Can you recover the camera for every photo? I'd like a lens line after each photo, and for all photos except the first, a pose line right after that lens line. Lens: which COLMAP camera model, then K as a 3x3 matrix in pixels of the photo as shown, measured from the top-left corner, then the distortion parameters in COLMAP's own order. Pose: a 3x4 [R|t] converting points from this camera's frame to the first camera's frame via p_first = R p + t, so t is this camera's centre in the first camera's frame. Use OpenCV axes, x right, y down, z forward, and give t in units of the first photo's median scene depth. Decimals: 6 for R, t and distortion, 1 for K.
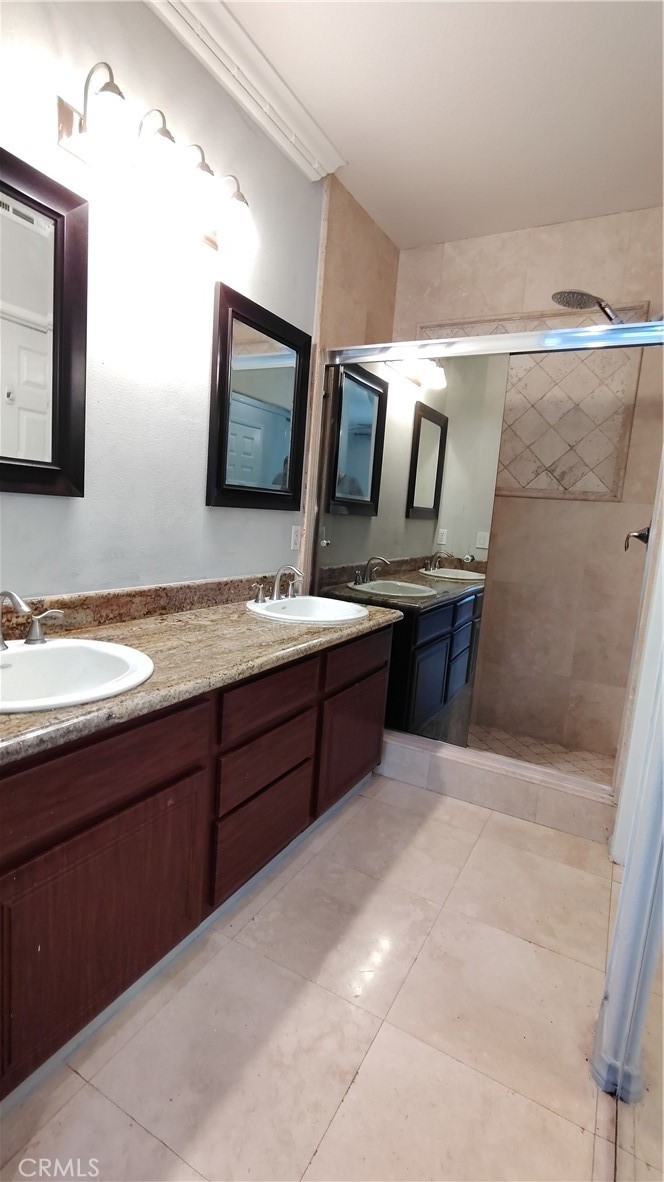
lens RADIAL K [[552.9, 0, 338.0], [0, 552.9, 586.3], [0, 0, 1]] dist [-0.001361, 0.000120]
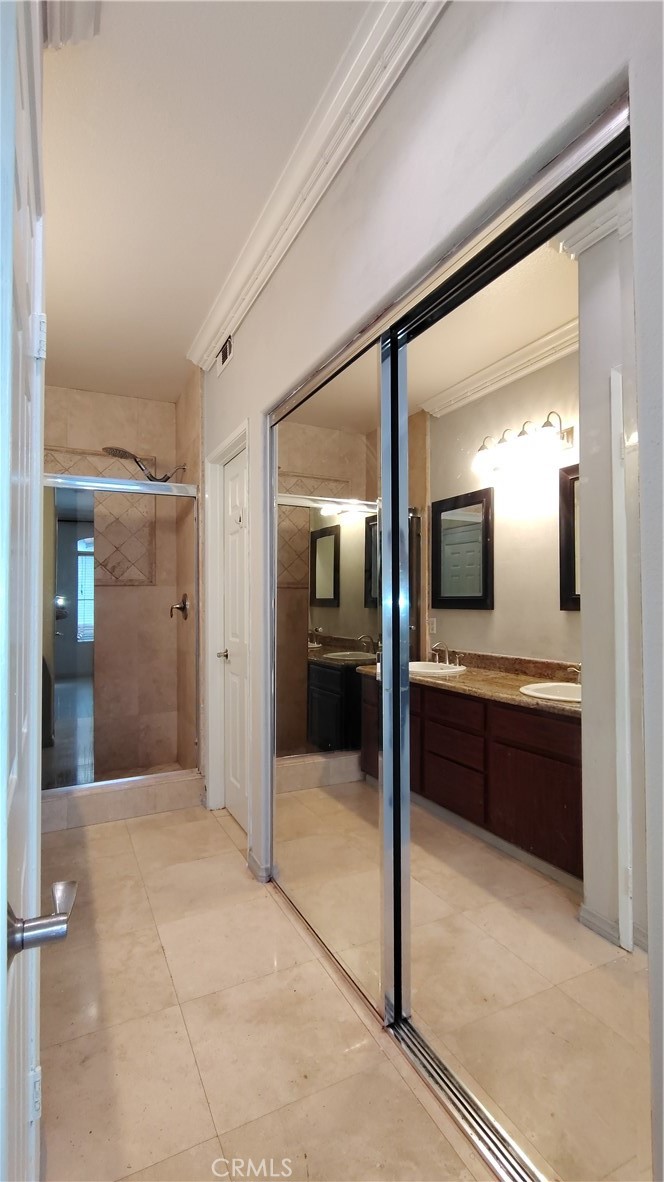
lens RADIAL K [[552.9, 0, 338.0], [0, 552.9, 586.3], [0, 0, 1]] dist [-0.001361, 0.000120]
pose [[0.571337, -0.060951, 0.818449, -0.471408], [0.161301, 0.986128, -0.039163, -0.016588], [-0.804708, 0.154392, 0.573243, -0.265232]]
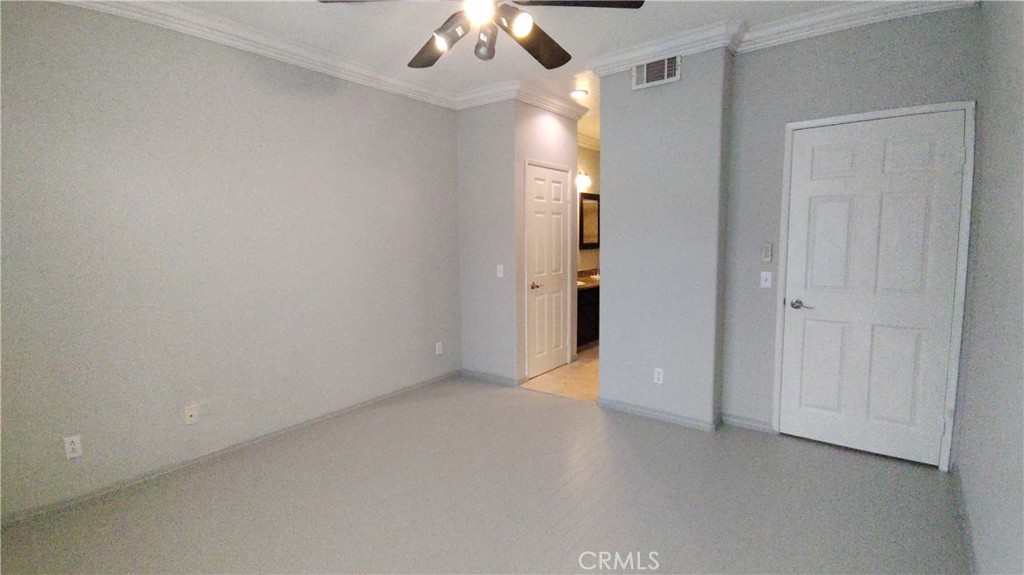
lens RADIAL K [[479.0, 0, 512.0], [0, 479.0, 287.5], [0, 0, 1]] dist [-0.001361, 0.000120]
pose [[0.985486, -0.071166, -0.154121, -0.165012], [0.066409, 0.997150, -0.035806, 0.160483], [0.156230, 0.025051, 0.987403, -1.857444]]
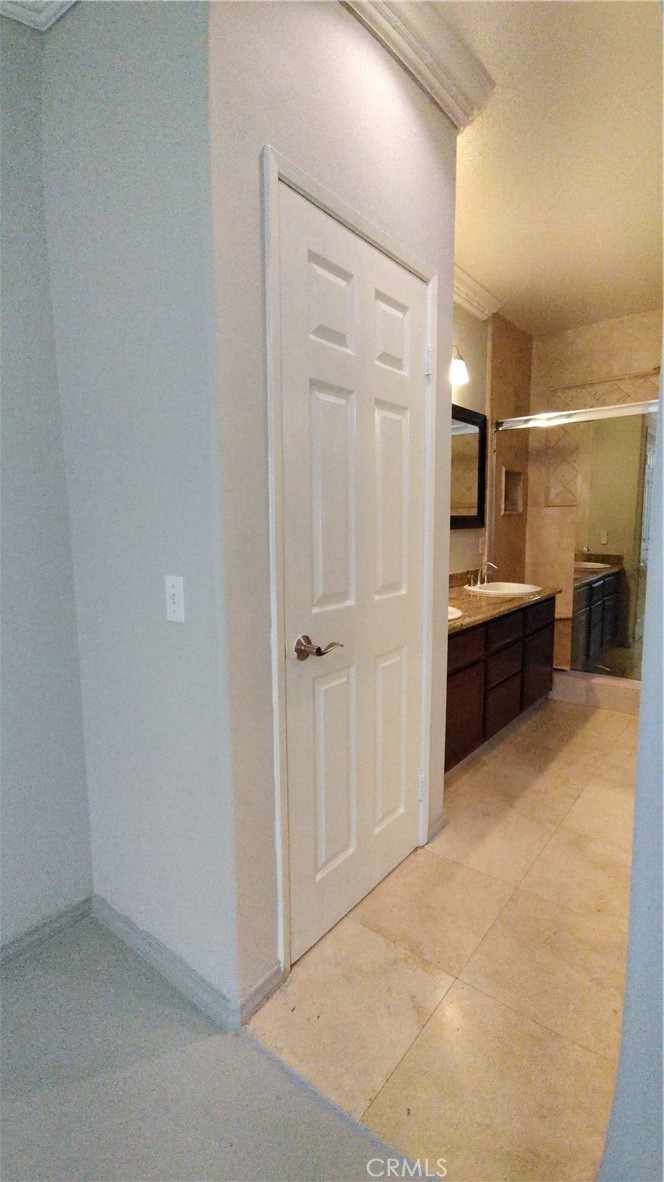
lens RADIAL K [[552.9, 0, 338.0], [0, 552.9, 586.3], [0, 0, 1]] dist [-0.001361, 0.000120]
pose [[0.982716, -0.062497, -0.174250, -0.222644], [0.058912, 0.997933, -0.025671, 0.043697], [0.175494, 0.014961, 0.984367, -0.610450]]
